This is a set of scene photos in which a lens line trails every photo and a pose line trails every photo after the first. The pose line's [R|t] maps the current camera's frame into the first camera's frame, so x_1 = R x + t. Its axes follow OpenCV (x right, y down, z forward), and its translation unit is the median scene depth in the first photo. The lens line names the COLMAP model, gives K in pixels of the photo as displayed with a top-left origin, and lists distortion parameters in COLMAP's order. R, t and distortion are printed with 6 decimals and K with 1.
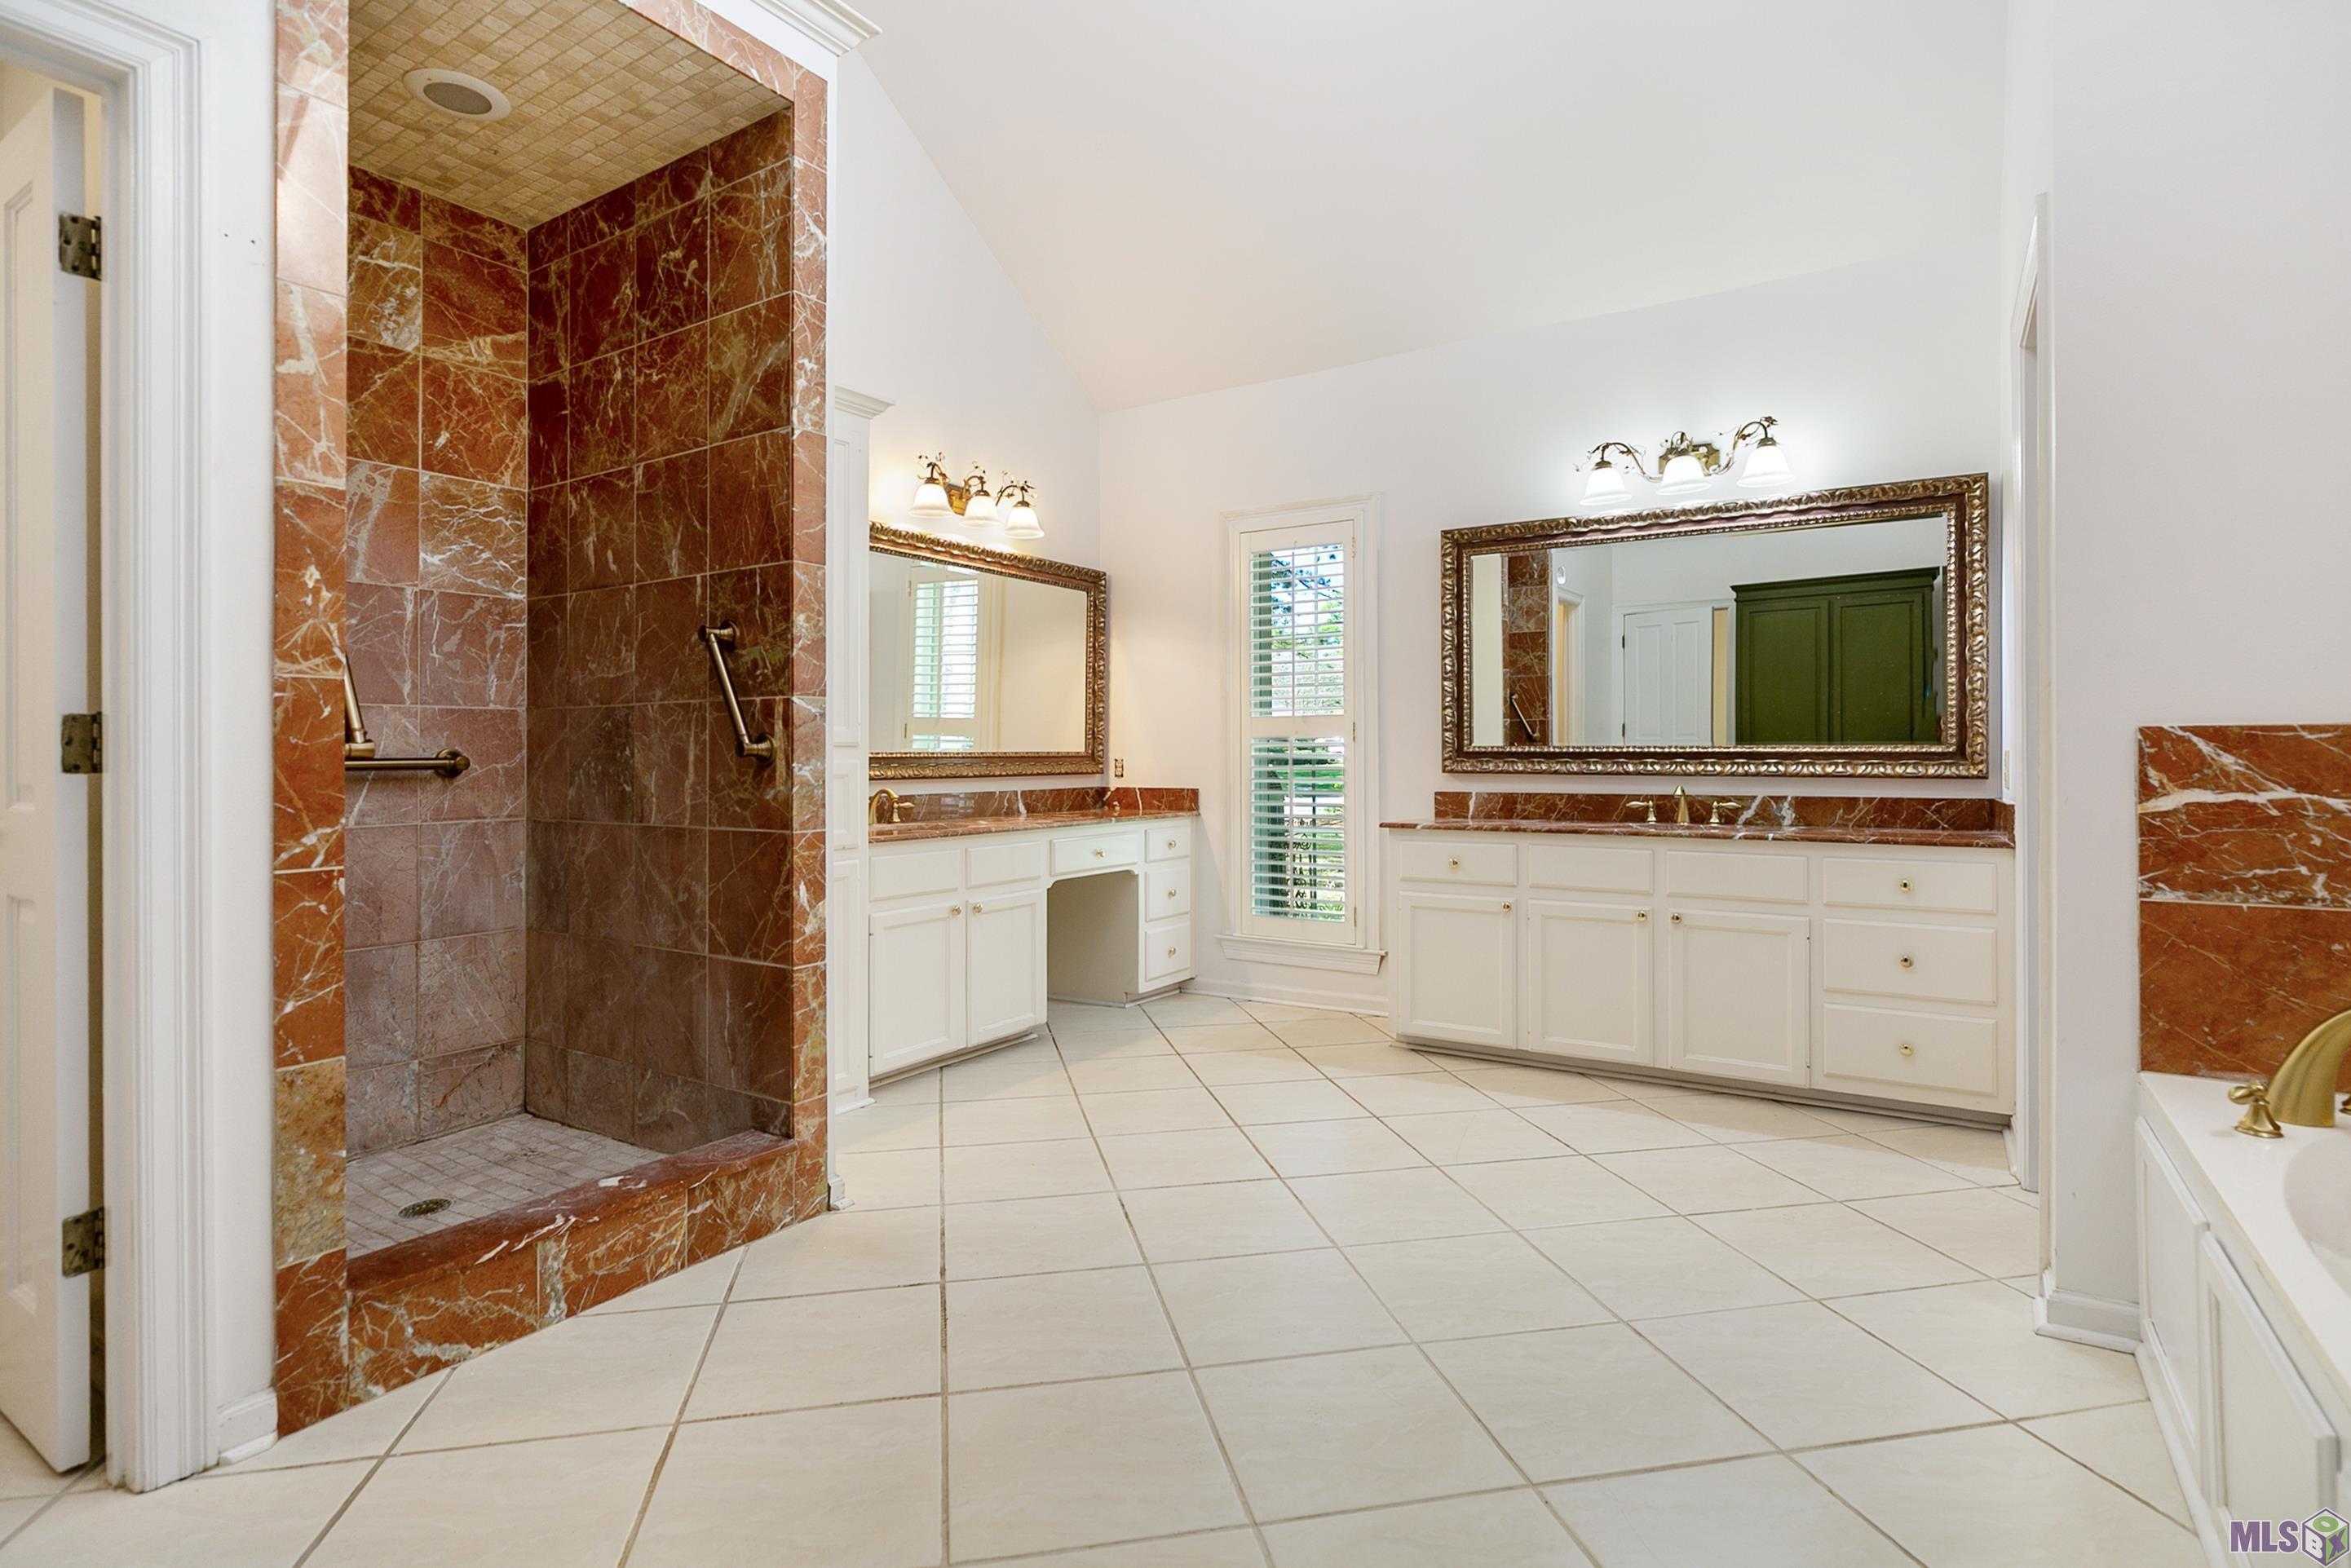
lens RADIAL K [[1162.9, 0, 1169.6], [0, 1162.9, 752.0], [0, 0, 1]] dist [-0.003525, -0.000084]
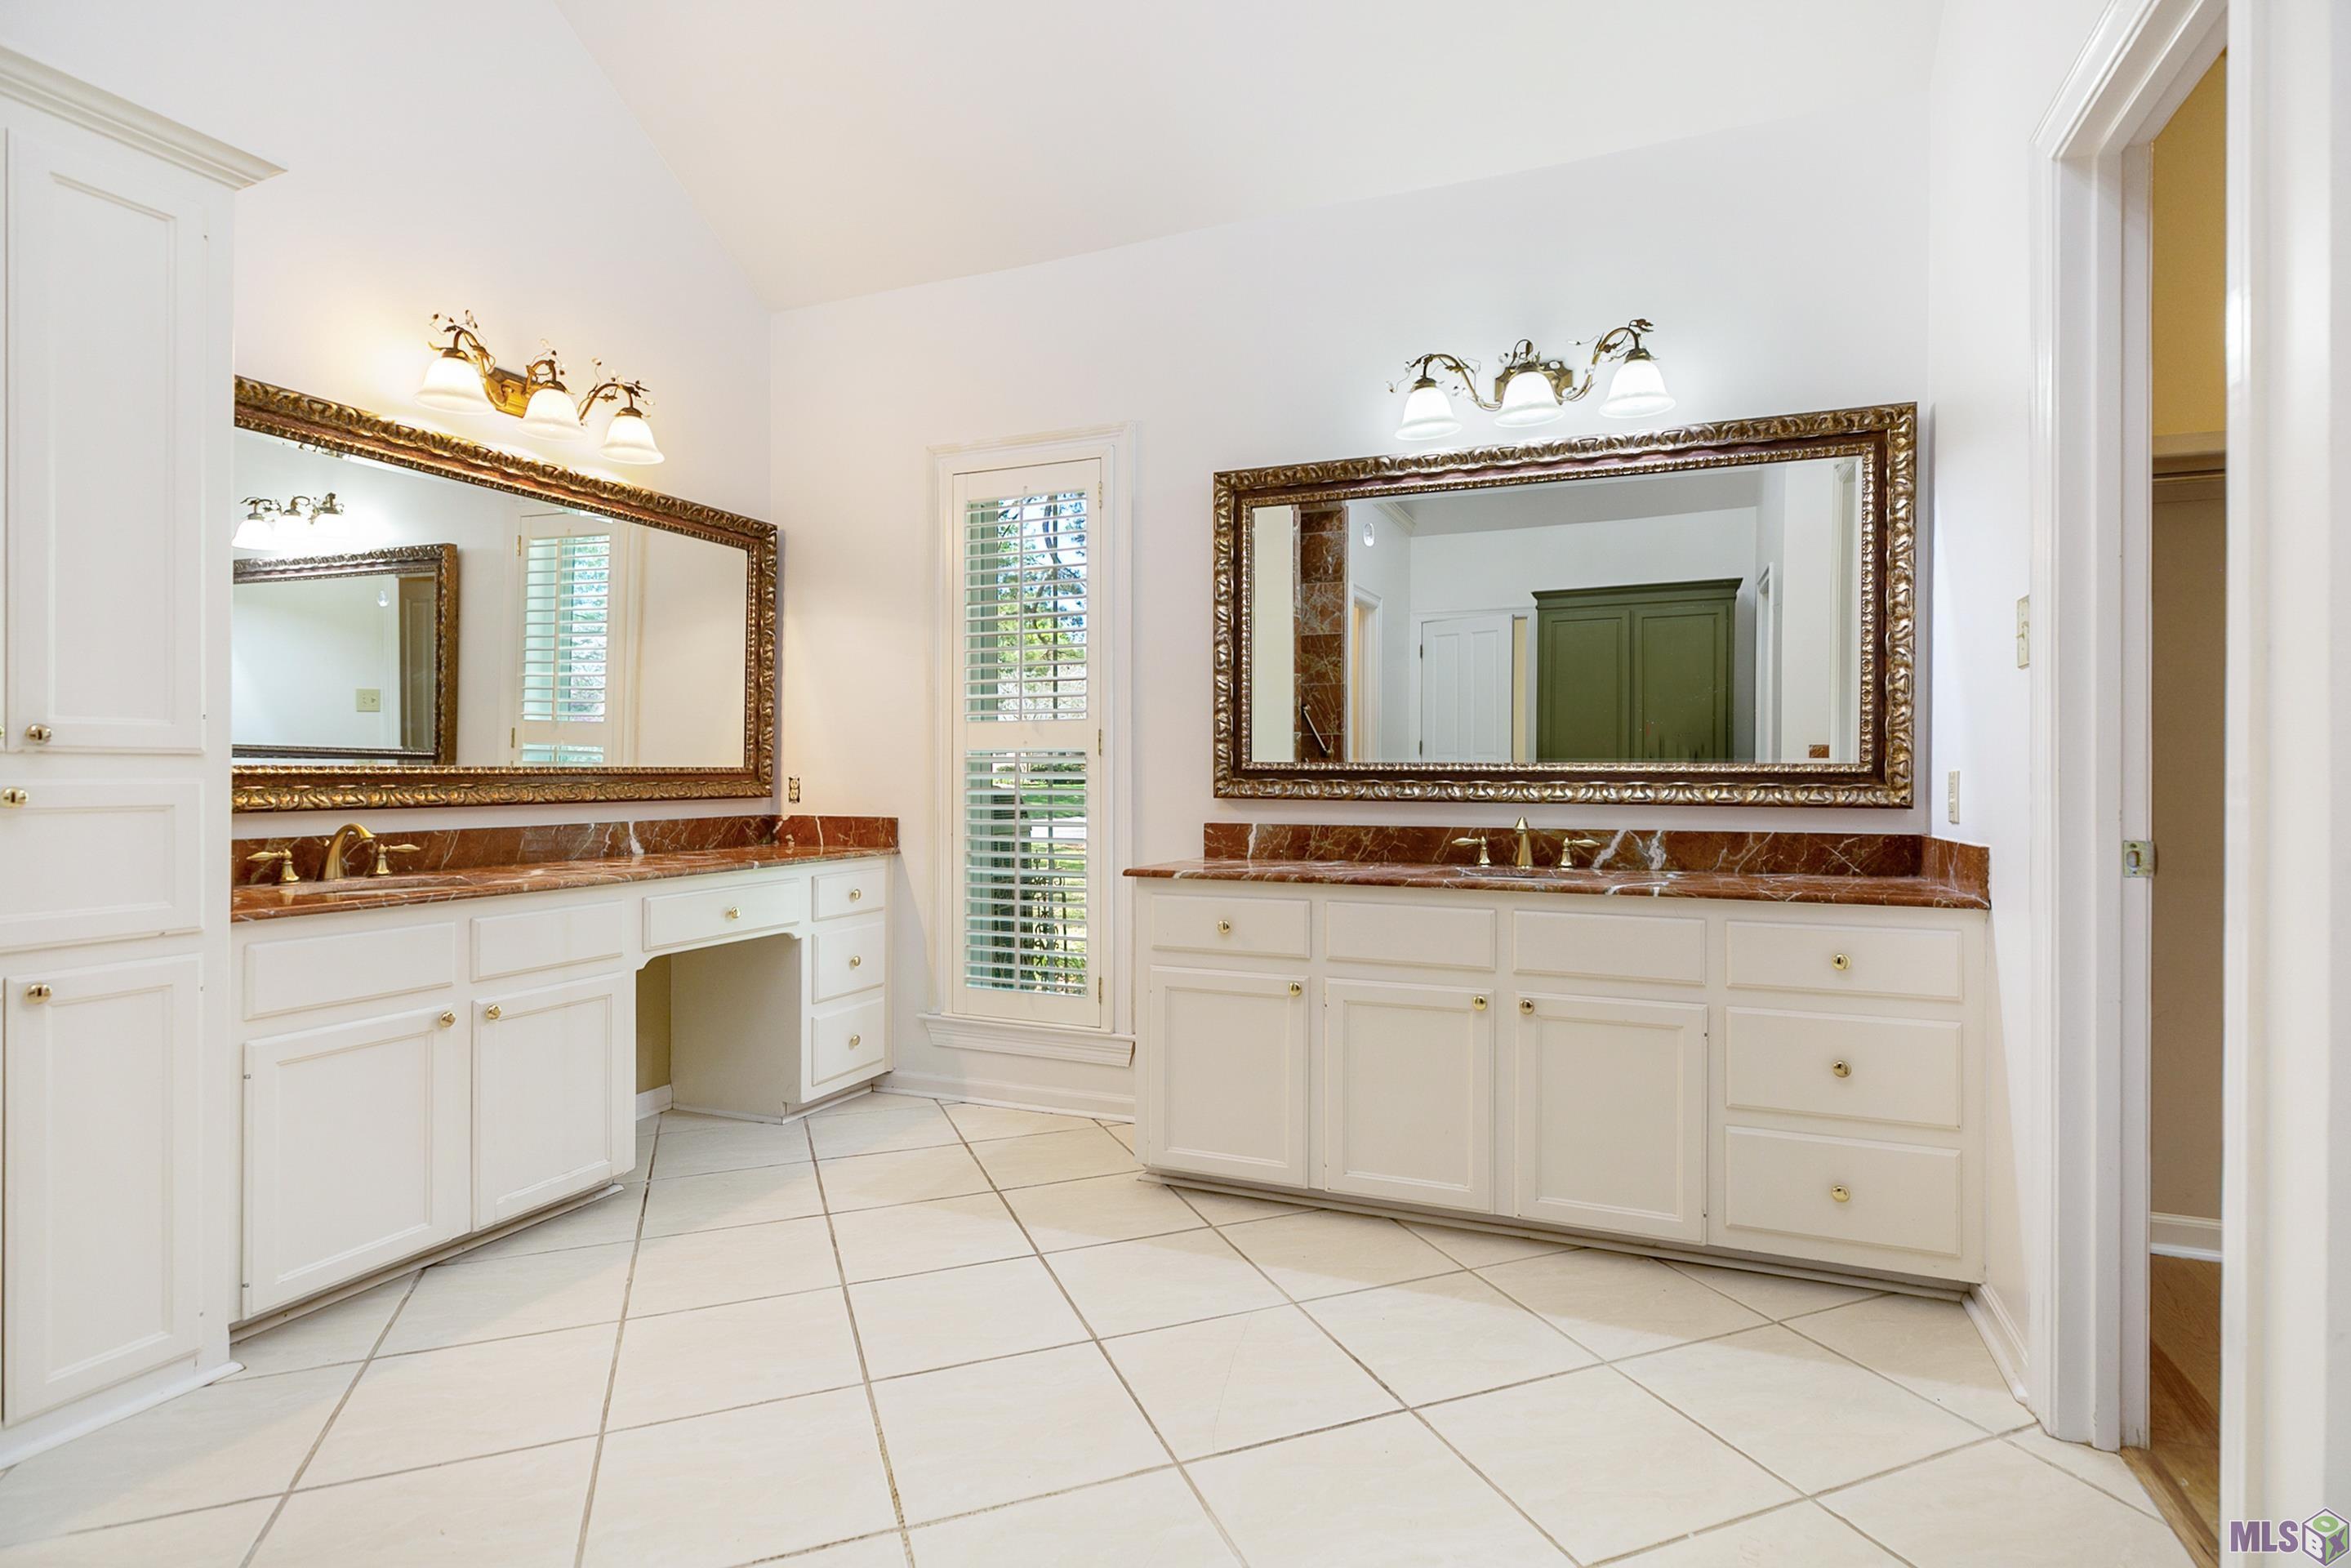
lens RADIAL K [[1157.6, 0, 1177.7], [0, 1157.6, 771.8], [0, 0, 1]] dist [-0.002128, -0.000022]
pose [[0.984008, 0.004557, 0.178066, 0.088374], [-0.004828, 0.999988, 0.001087, 0.000495], [-0.178058, -0.001930, 0.984018, 0.304354]]
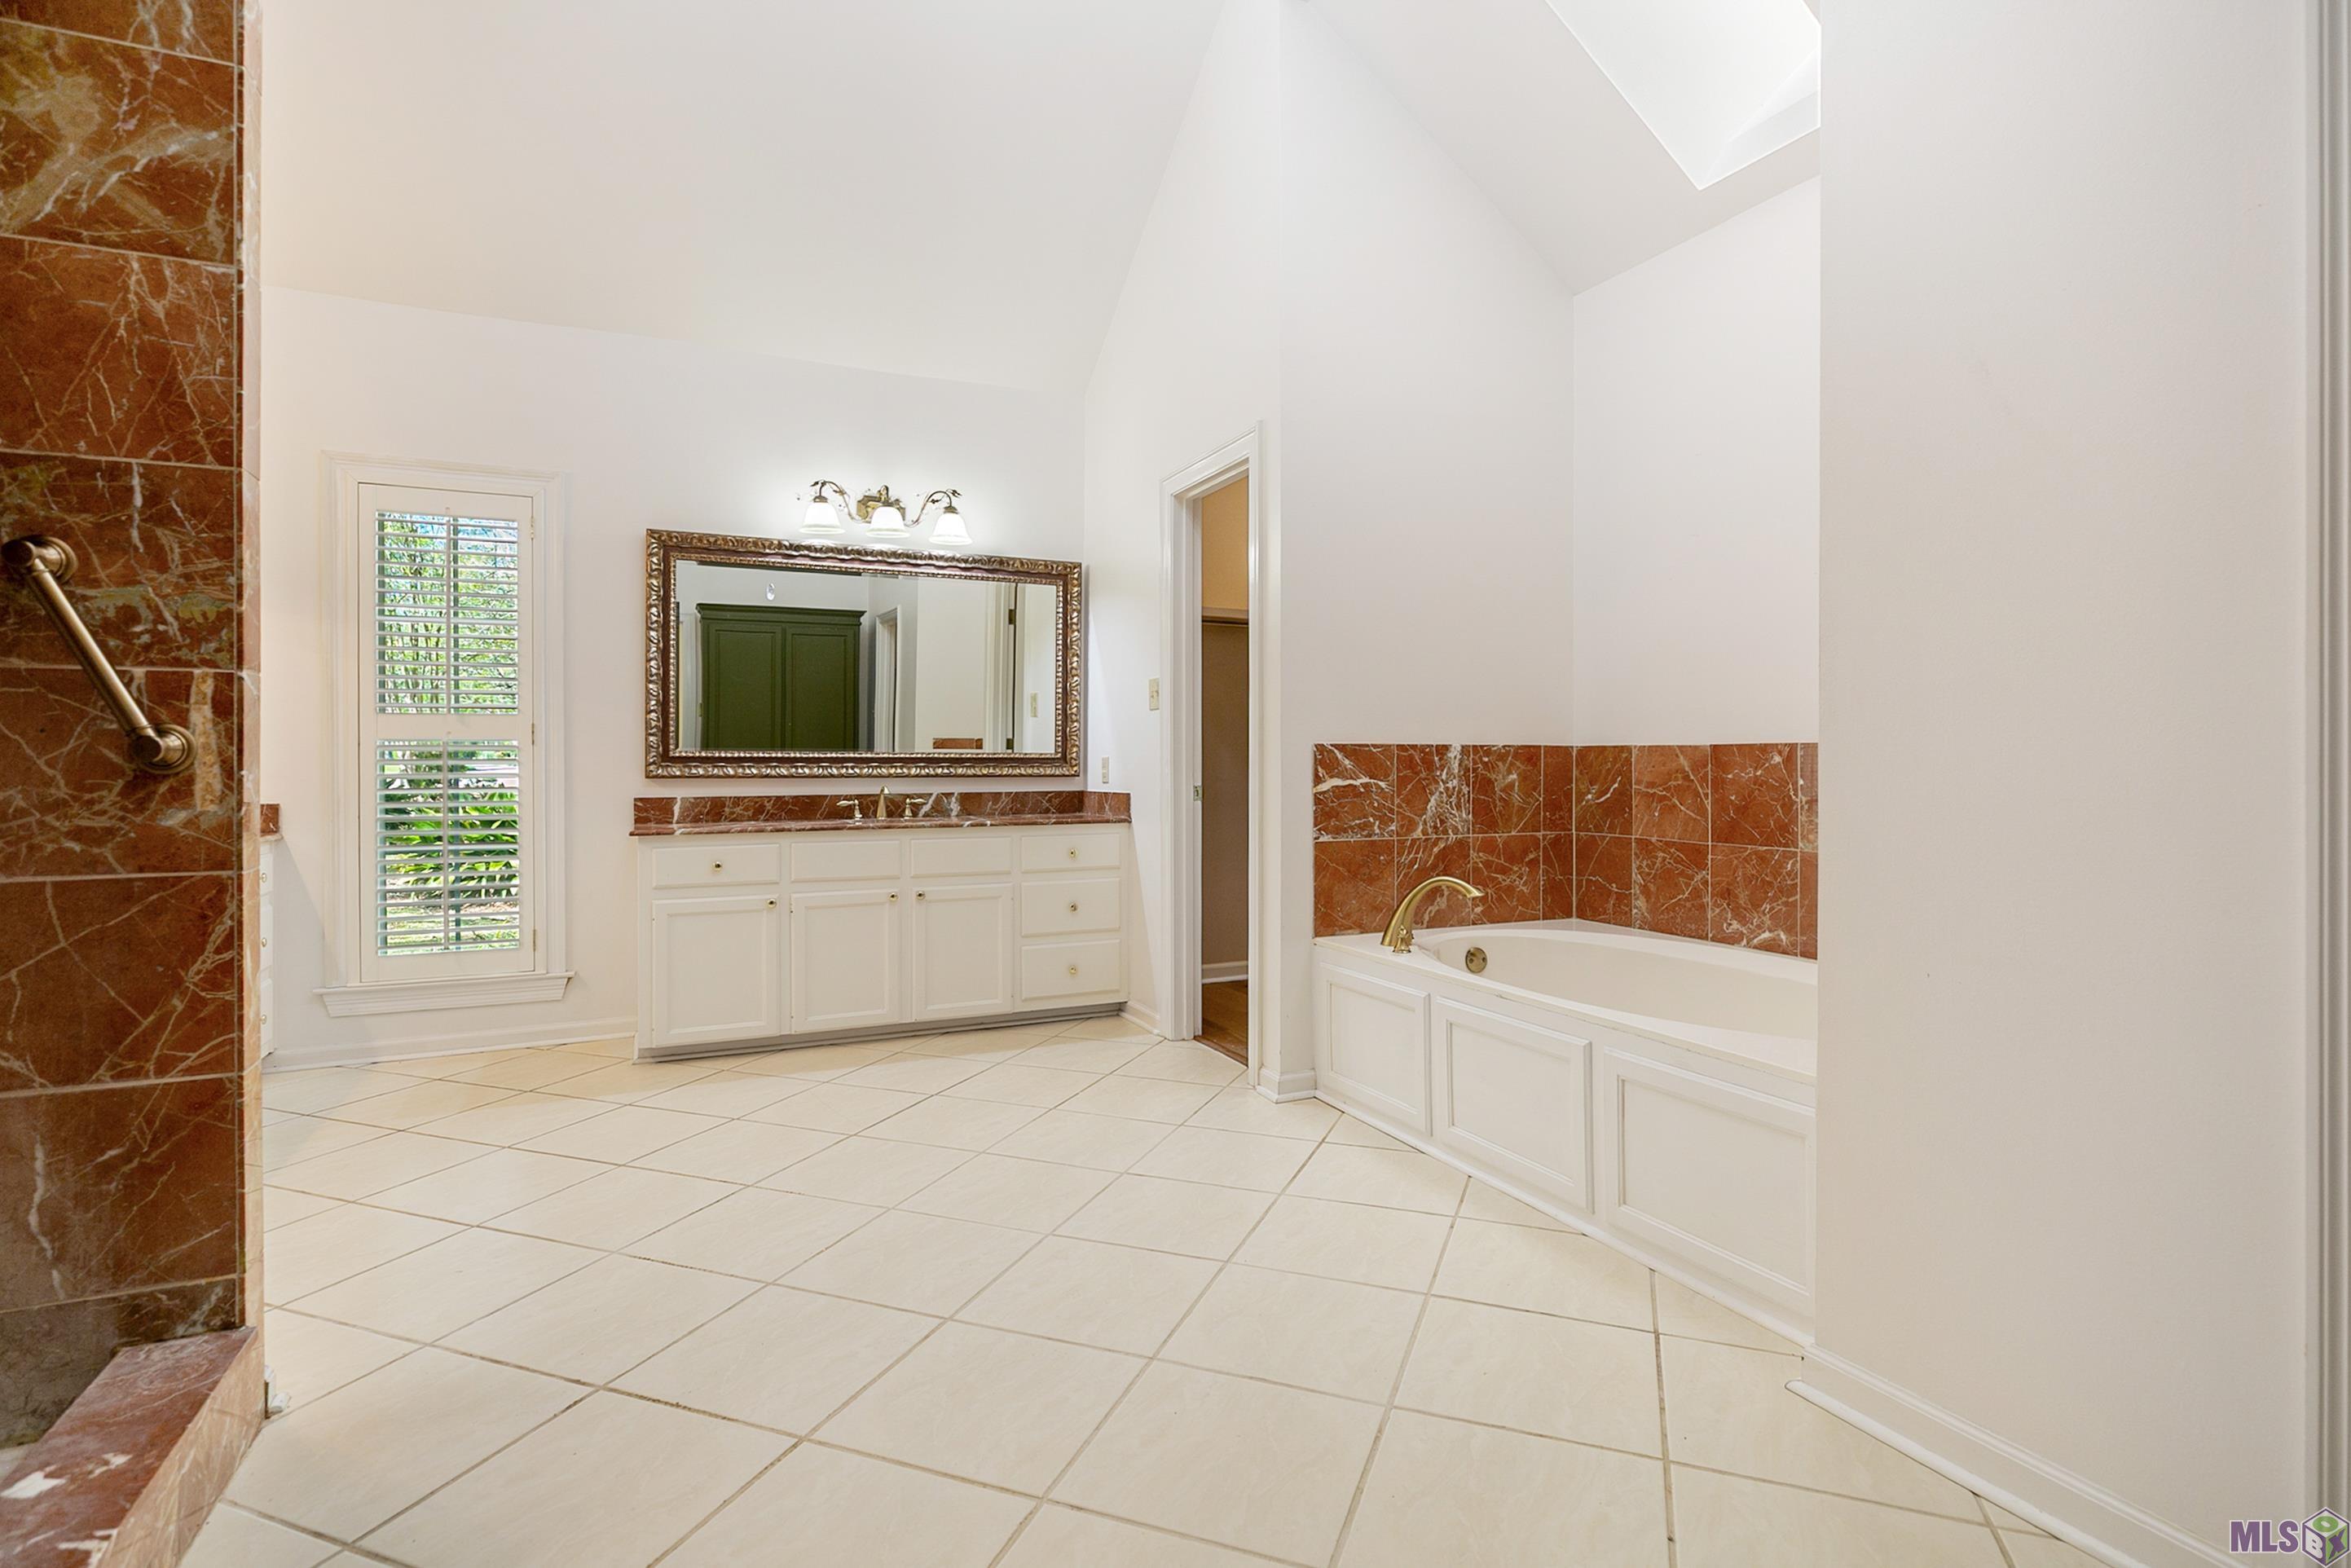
lens RADIAL K [[1157.6, 0, 1177.7], [0, 1157.6, 771.8], [0, 0, 1]] dist [-0.002128, -0.000022]
pose [[0.534057, -0.007943, 0.845411, -0.387032], [-0.002008, 0.999941, 0.010663, 0.001509], [-0.845446, -0.007392, 0.534010, 0.118637]]
